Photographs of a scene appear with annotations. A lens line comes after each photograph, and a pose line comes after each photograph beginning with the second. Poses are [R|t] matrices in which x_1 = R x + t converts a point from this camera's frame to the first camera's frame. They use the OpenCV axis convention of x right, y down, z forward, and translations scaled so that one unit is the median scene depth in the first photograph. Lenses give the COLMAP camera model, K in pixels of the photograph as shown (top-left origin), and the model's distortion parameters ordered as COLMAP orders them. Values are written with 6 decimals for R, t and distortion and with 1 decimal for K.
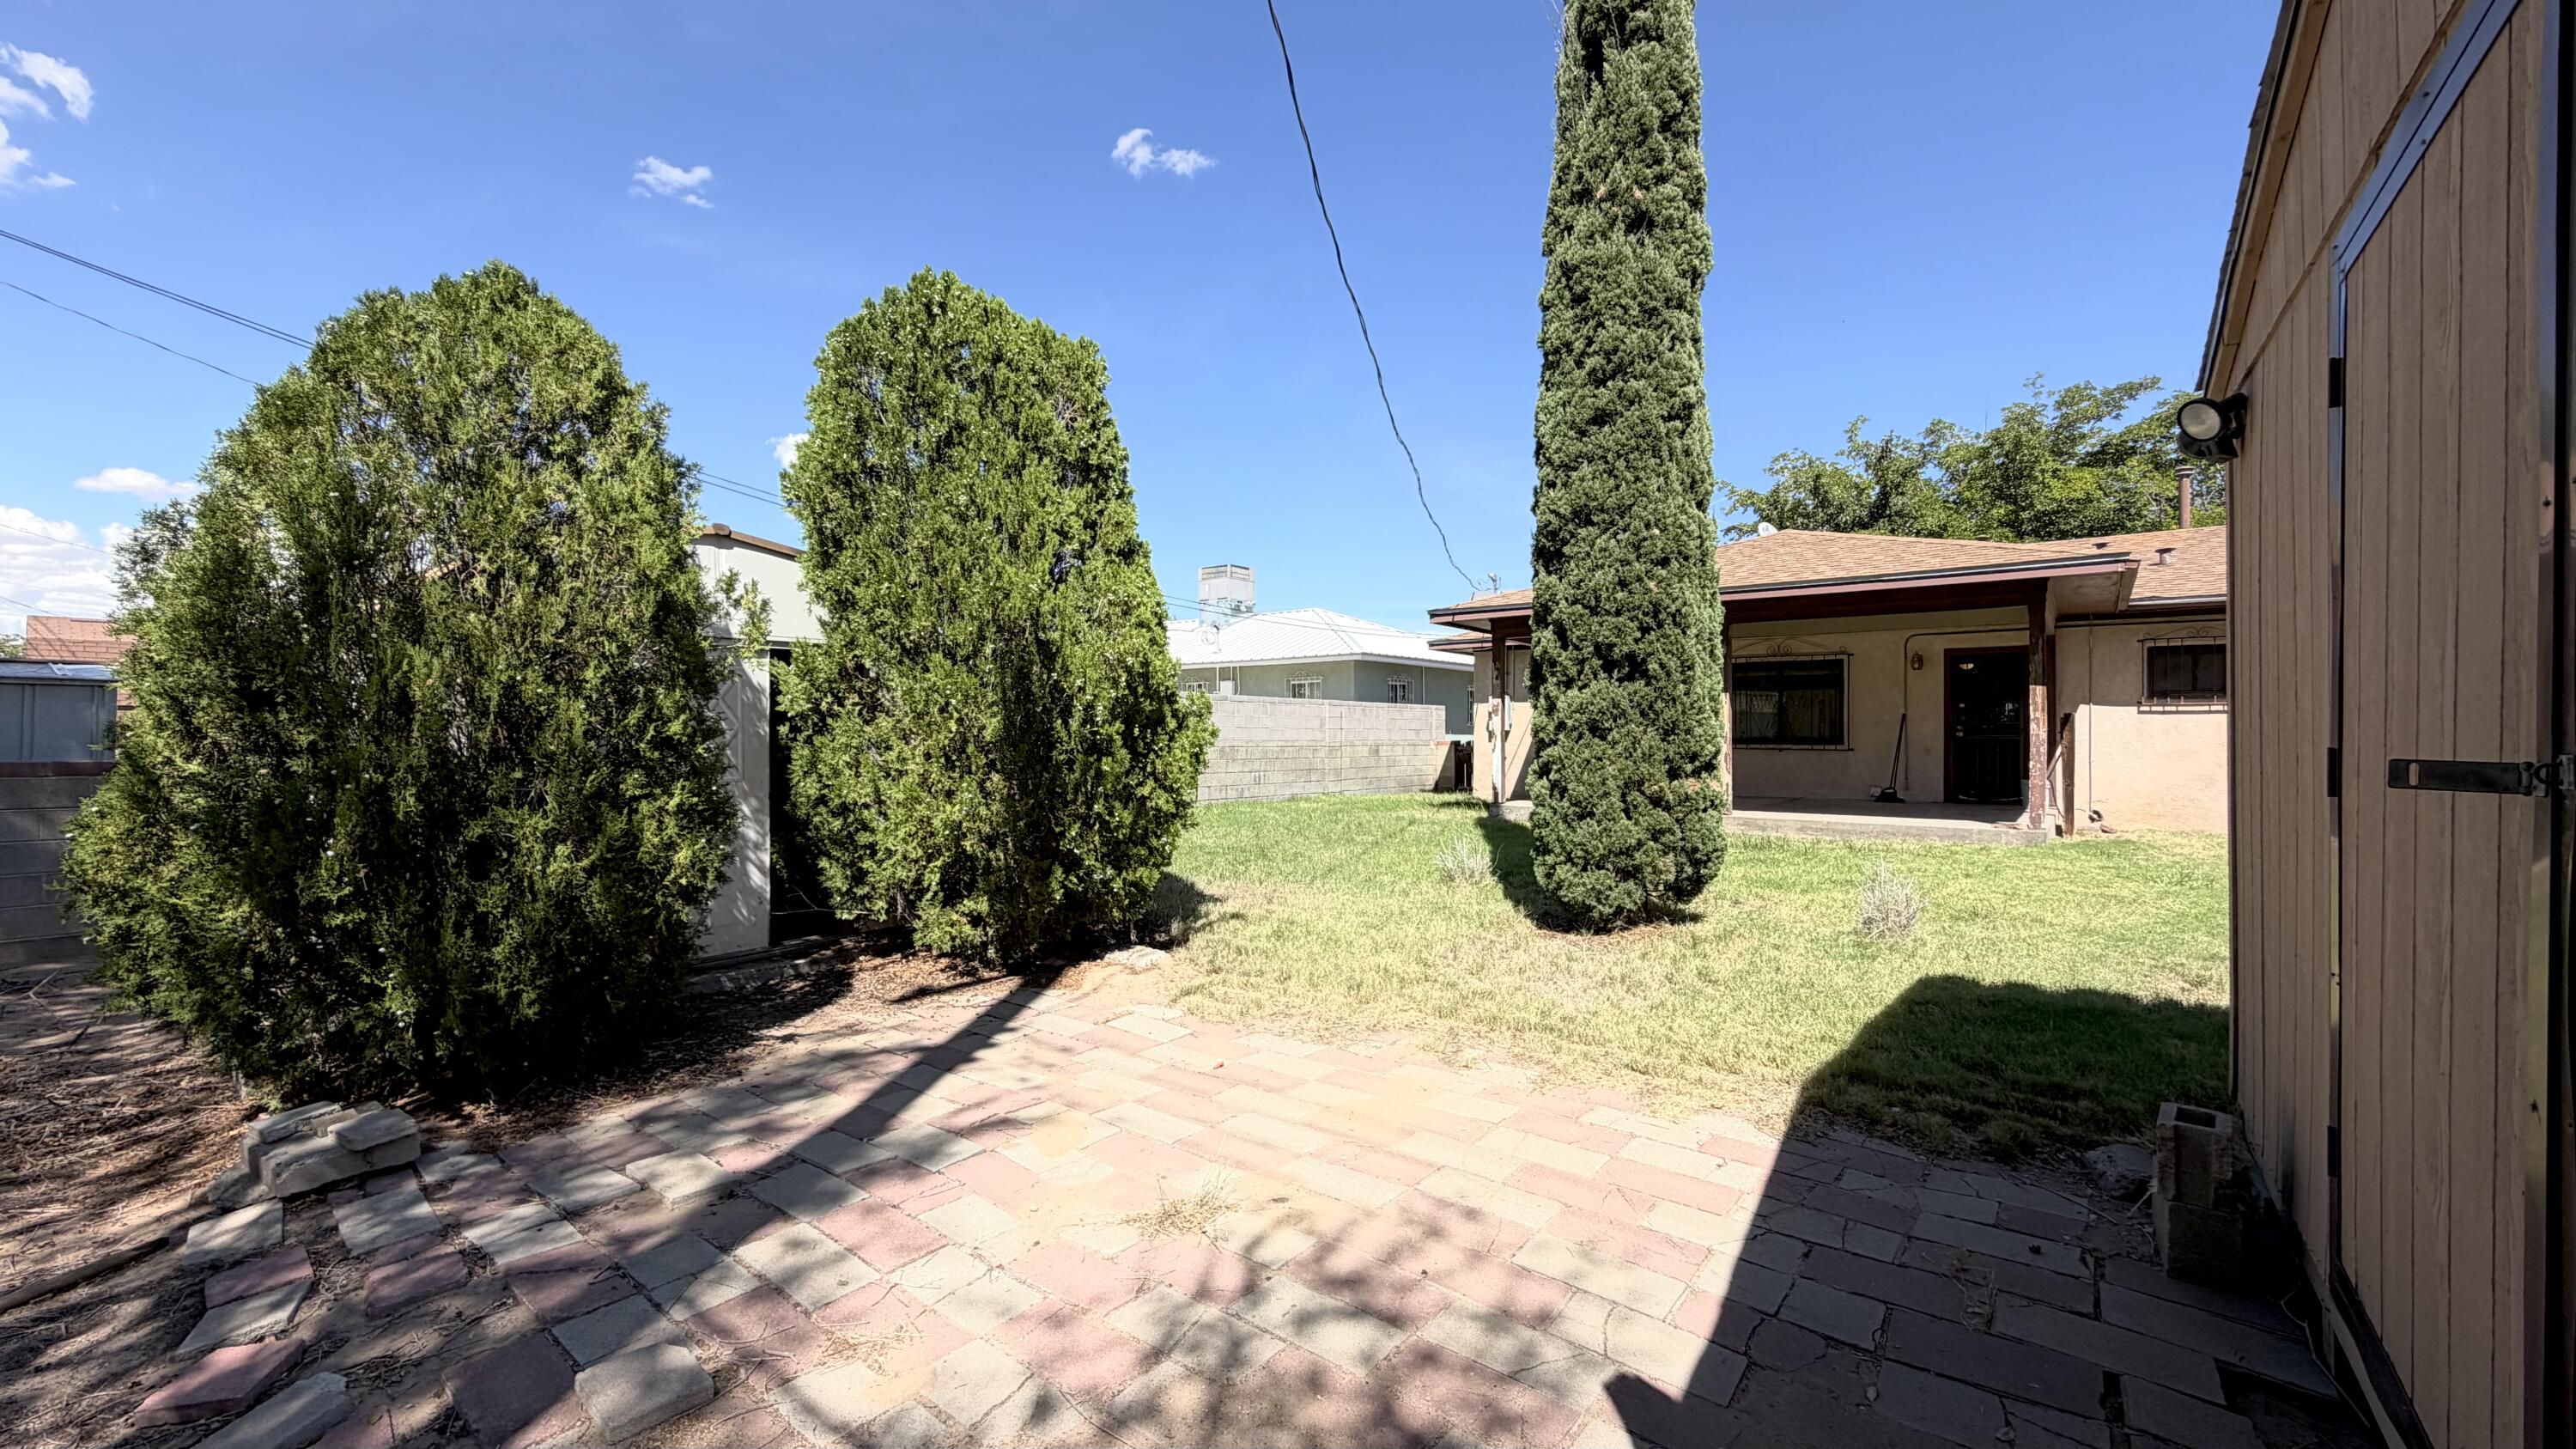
lens RADIAL K [[1008.6, 0, 1288.0], [0, 1008.6, 724.5], [0, 0, 1]] dist [-0.006897, 0.000236]
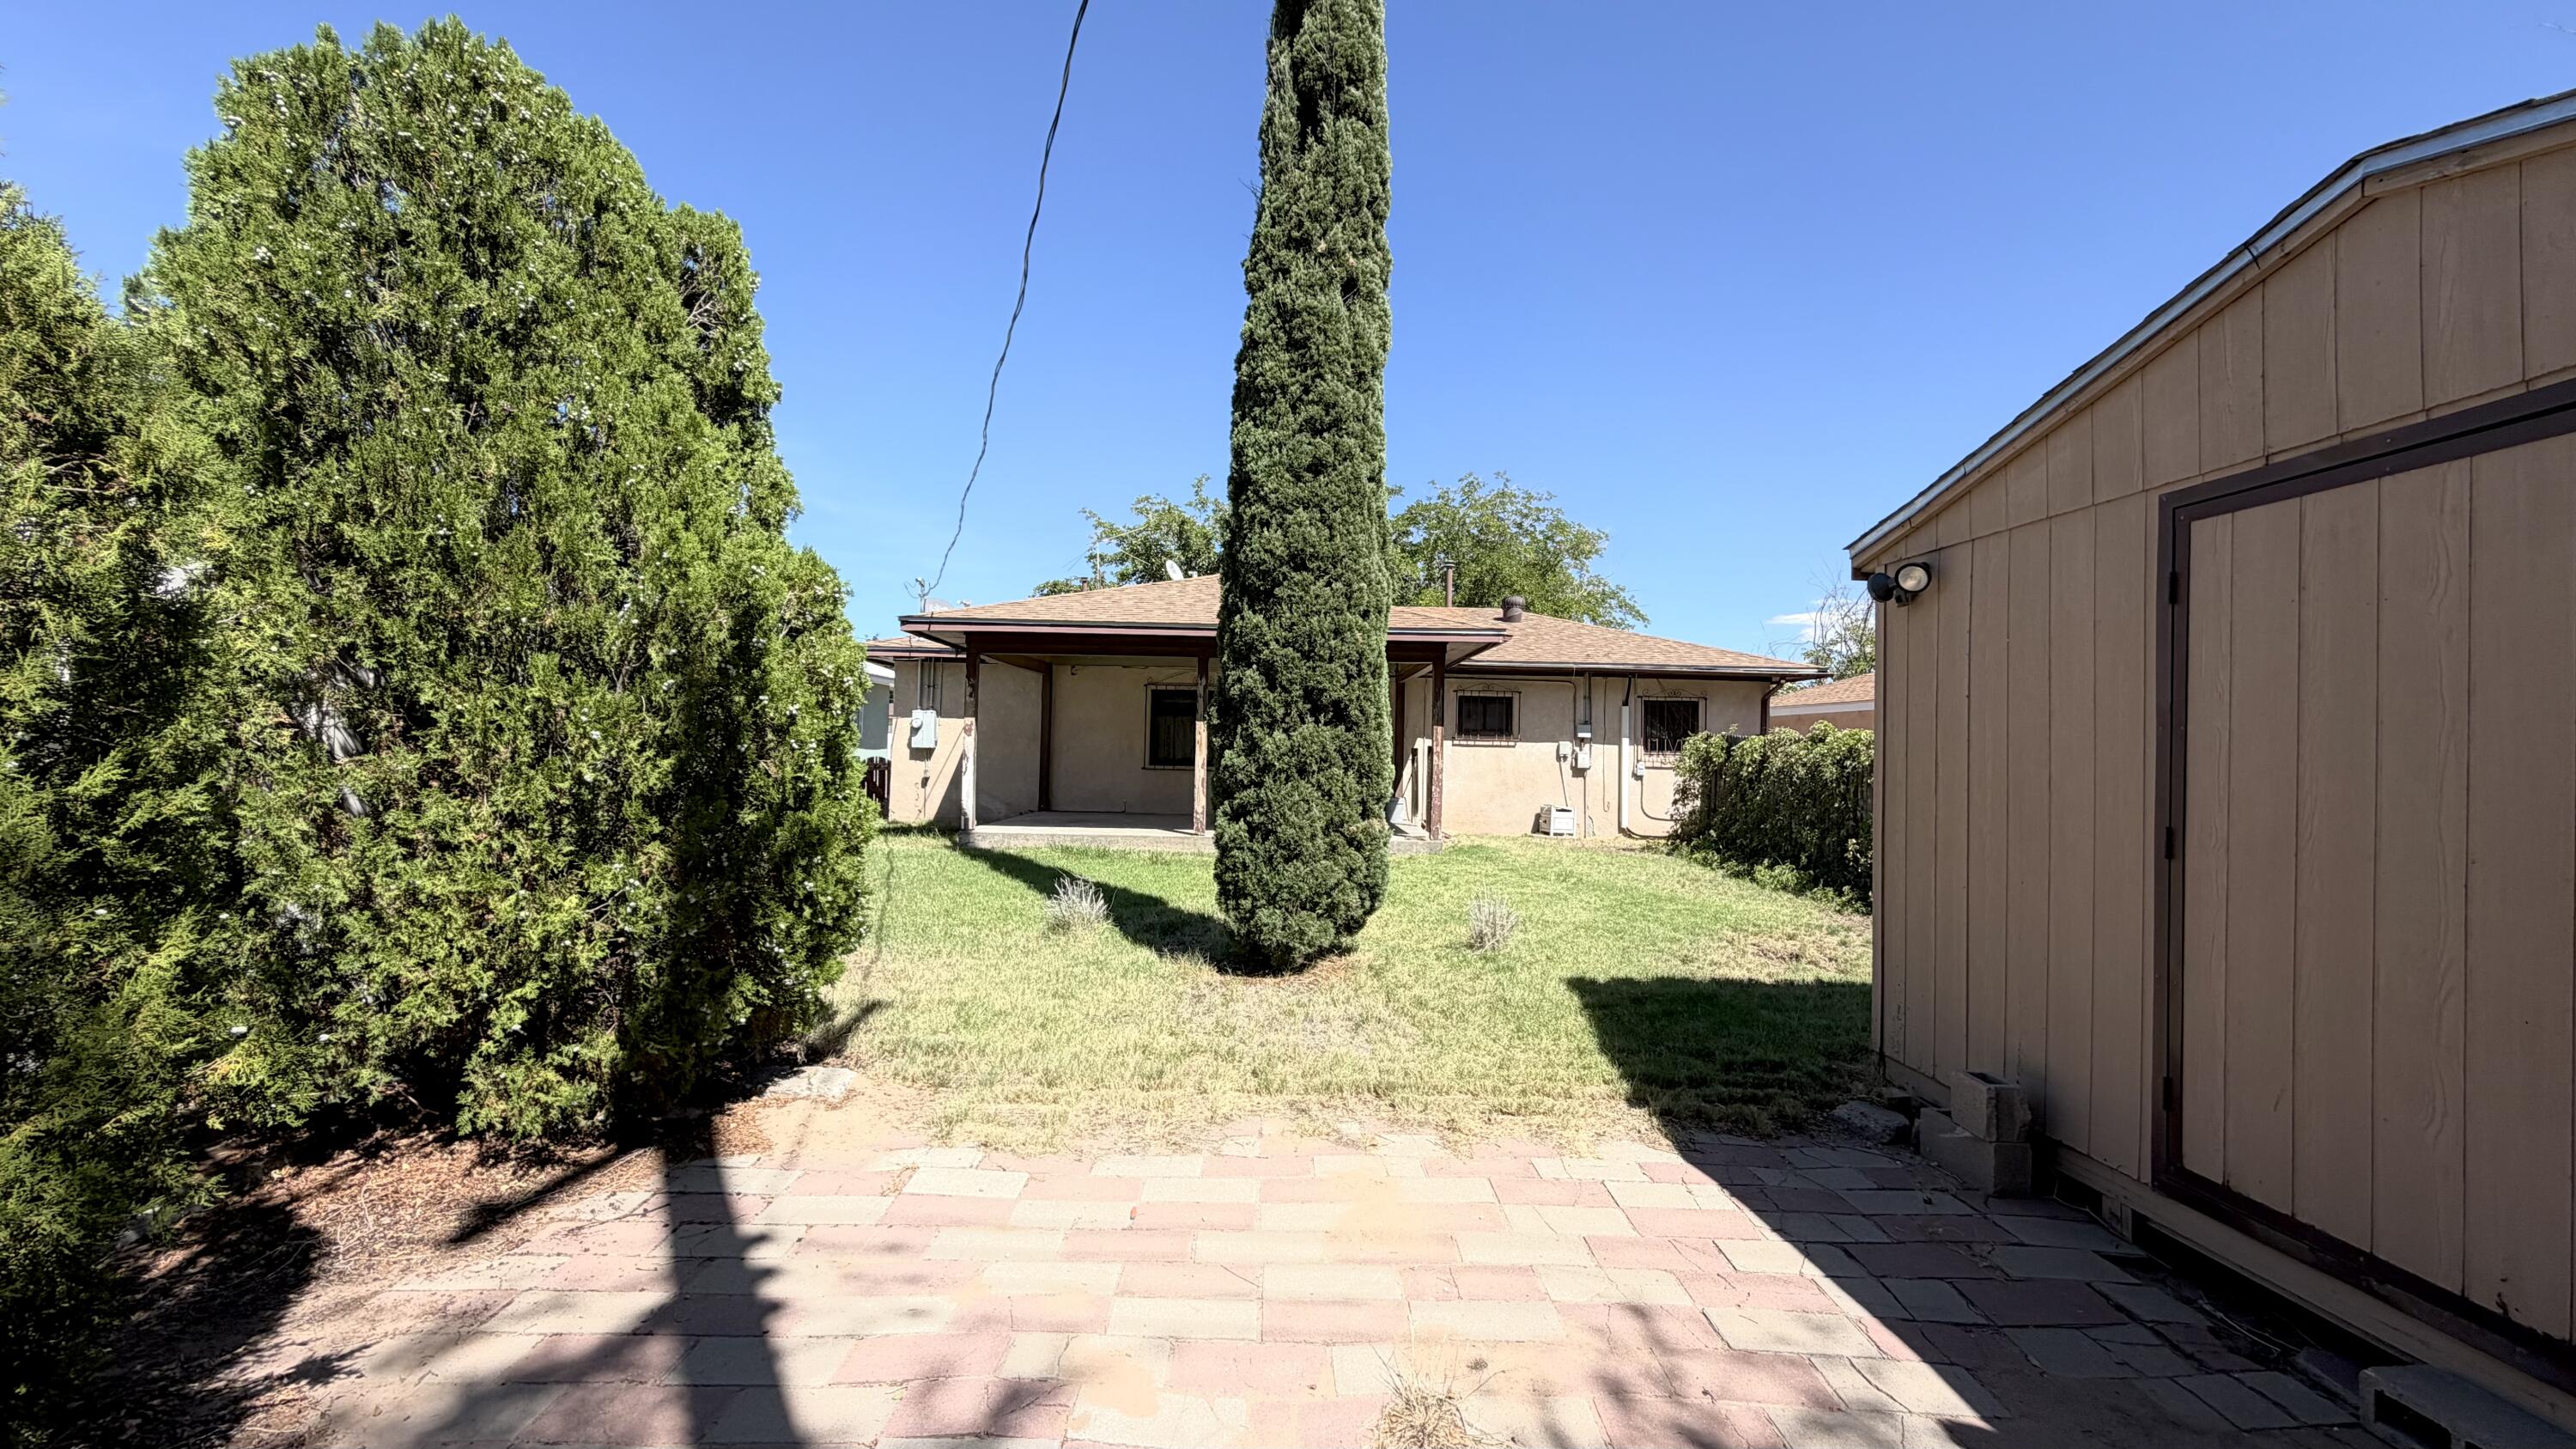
lens RADIAL K [[1008.6, 0, 1288.0], [0, 1008.6, 724.5], [0, 0, 1]] dist [-0.006897, 0.000236]
pose [[0.790542, 0.030196, 0.611663, -0.331725], [-0.024660, 0.999543, -0.017474, -0.025117], [-0.611911, -0.001270, 0.790925, 0.212157]]
